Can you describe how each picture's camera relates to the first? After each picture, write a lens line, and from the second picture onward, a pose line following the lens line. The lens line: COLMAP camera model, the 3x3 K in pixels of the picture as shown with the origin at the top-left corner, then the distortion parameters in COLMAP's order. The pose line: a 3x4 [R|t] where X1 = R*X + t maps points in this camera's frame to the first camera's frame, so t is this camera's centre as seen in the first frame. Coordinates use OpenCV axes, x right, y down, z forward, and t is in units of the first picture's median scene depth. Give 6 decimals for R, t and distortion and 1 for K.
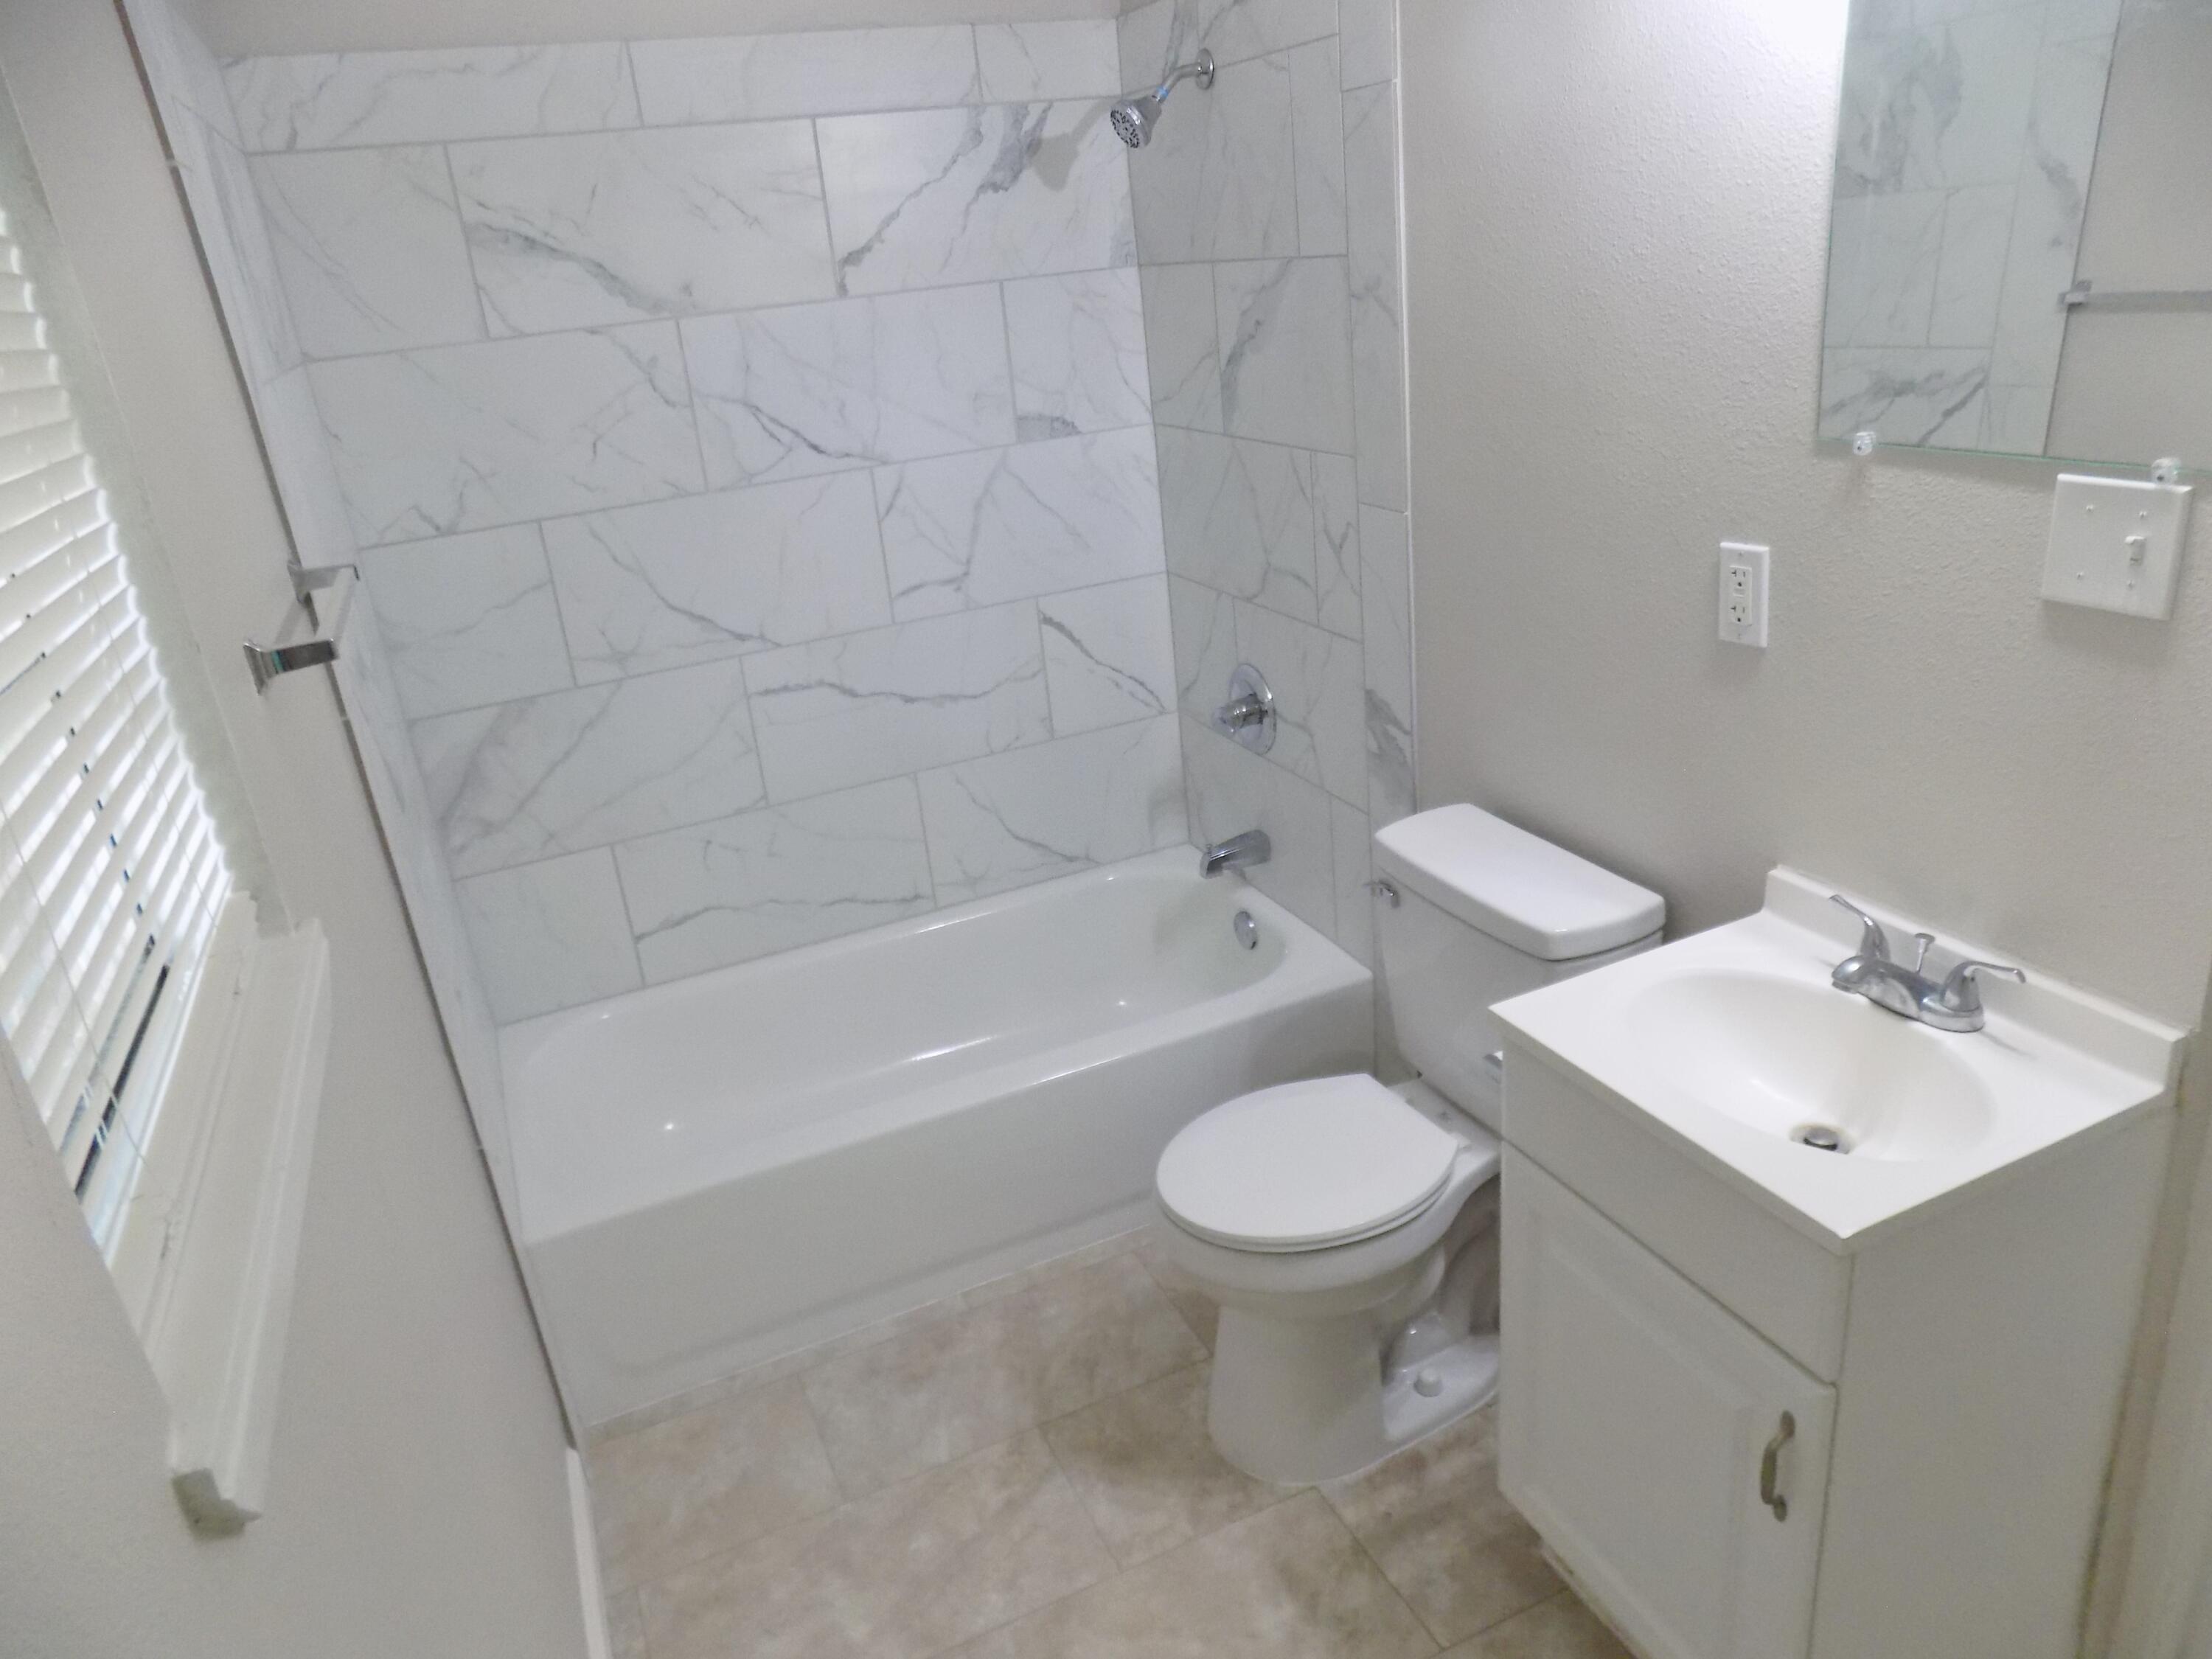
lens RADIAL K [[1487.3, 0, 1113.1], [0, 1487.3, 816.3], [0, 0, 1]] dist [-0.077008, 0.074761]
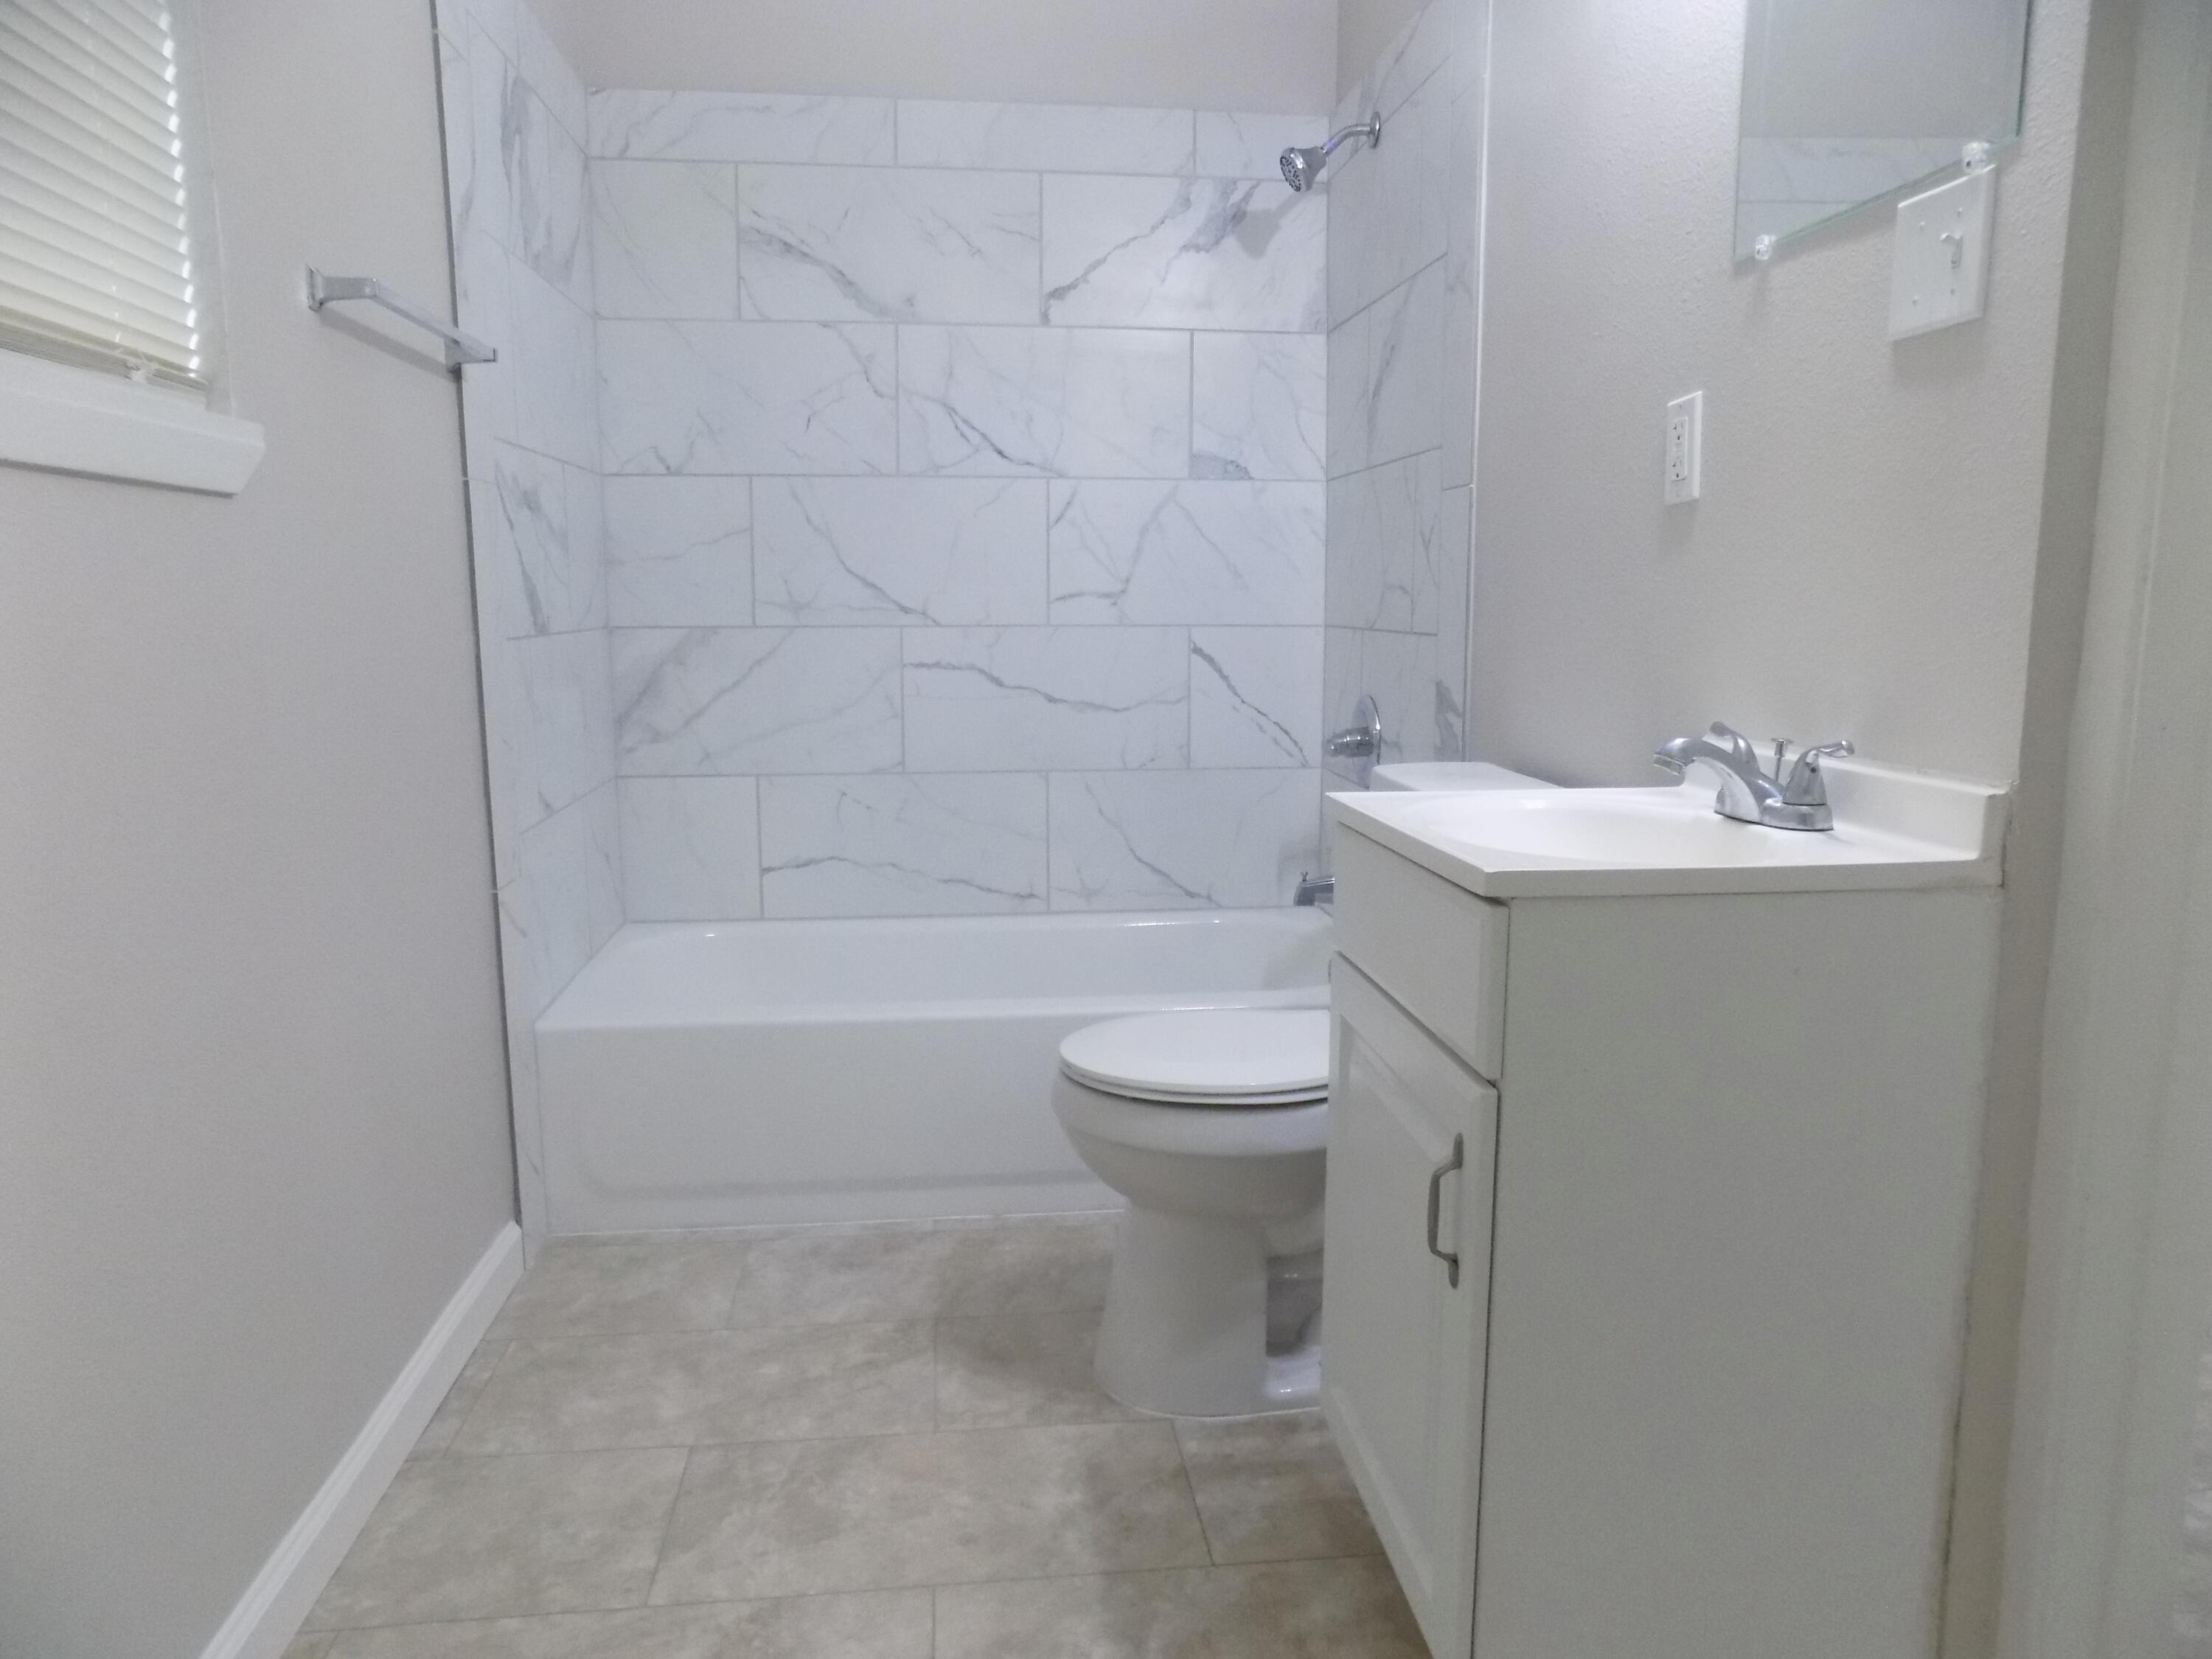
lens RADIAL K [[1487.3, 0, 1113.1], [0, 1487.3, 816.3], [0, 0, 1]] dist [-0.077008, 0.074761]
pose [[0.948787, 0.138047, -0.284159, 0.241515], [-0.195836, 0.962808, -0.186144, 0.211944], [0.247894, 0.232259, 0.940534, 0.034996]]
